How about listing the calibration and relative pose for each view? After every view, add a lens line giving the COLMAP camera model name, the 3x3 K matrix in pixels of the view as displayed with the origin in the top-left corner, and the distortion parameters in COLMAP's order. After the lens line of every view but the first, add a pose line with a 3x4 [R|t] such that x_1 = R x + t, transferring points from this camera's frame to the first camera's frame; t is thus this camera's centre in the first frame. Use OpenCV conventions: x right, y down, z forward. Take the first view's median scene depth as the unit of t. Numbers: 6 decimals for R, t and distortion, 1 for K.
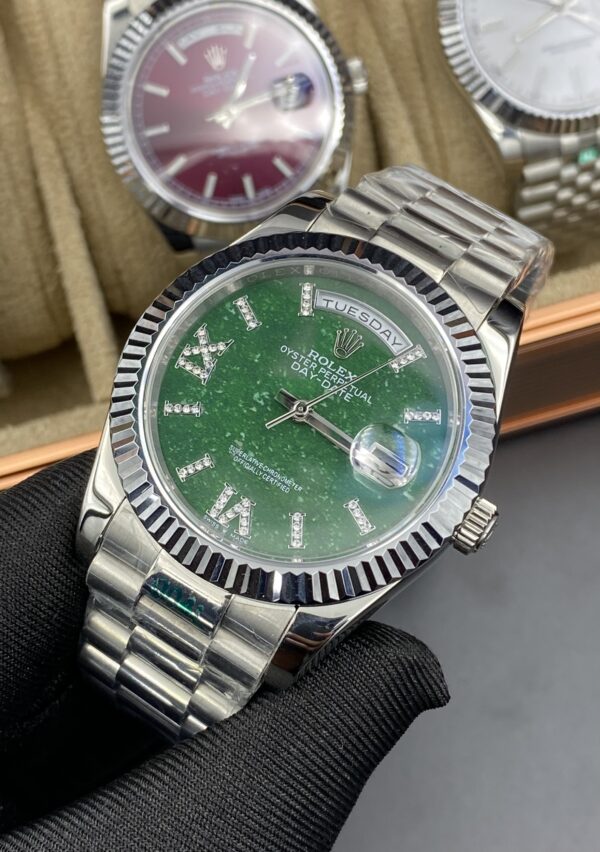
lens RADIAL K [[1416.0, 0, 300.0], [0, 1416.0, 426.0], [0, 0, 1]] dist [0.041222, -0.173299]
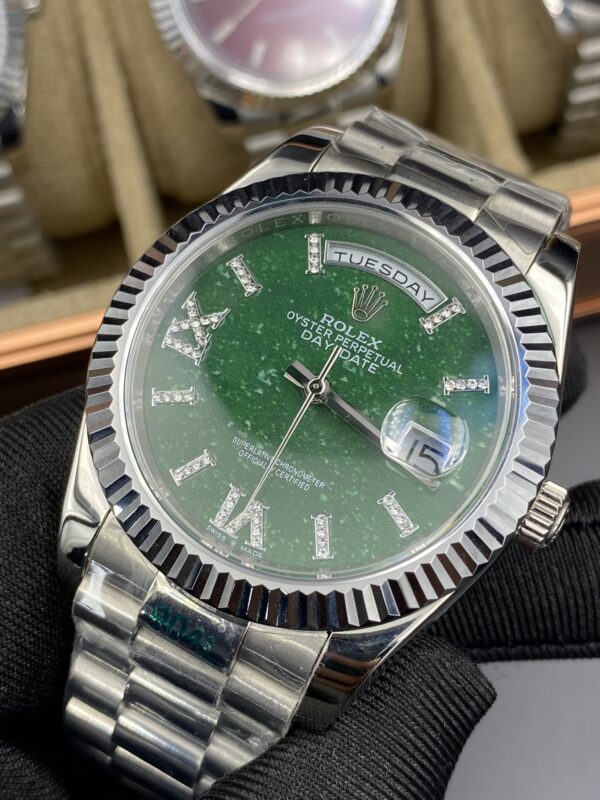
lens RADIAL K [[1297.0, 0, 300.0], [0, 1297.0, 400.0], [0, 0, 1]] dist [0.112508, -0.012049]
pose [[0.997280, -0.070845, -0.020328, 0.005782], [0.070839, 0.997487, -0.001008, -0.004182], [0.020348, -0.000435, 0.999793, 0.248461]]
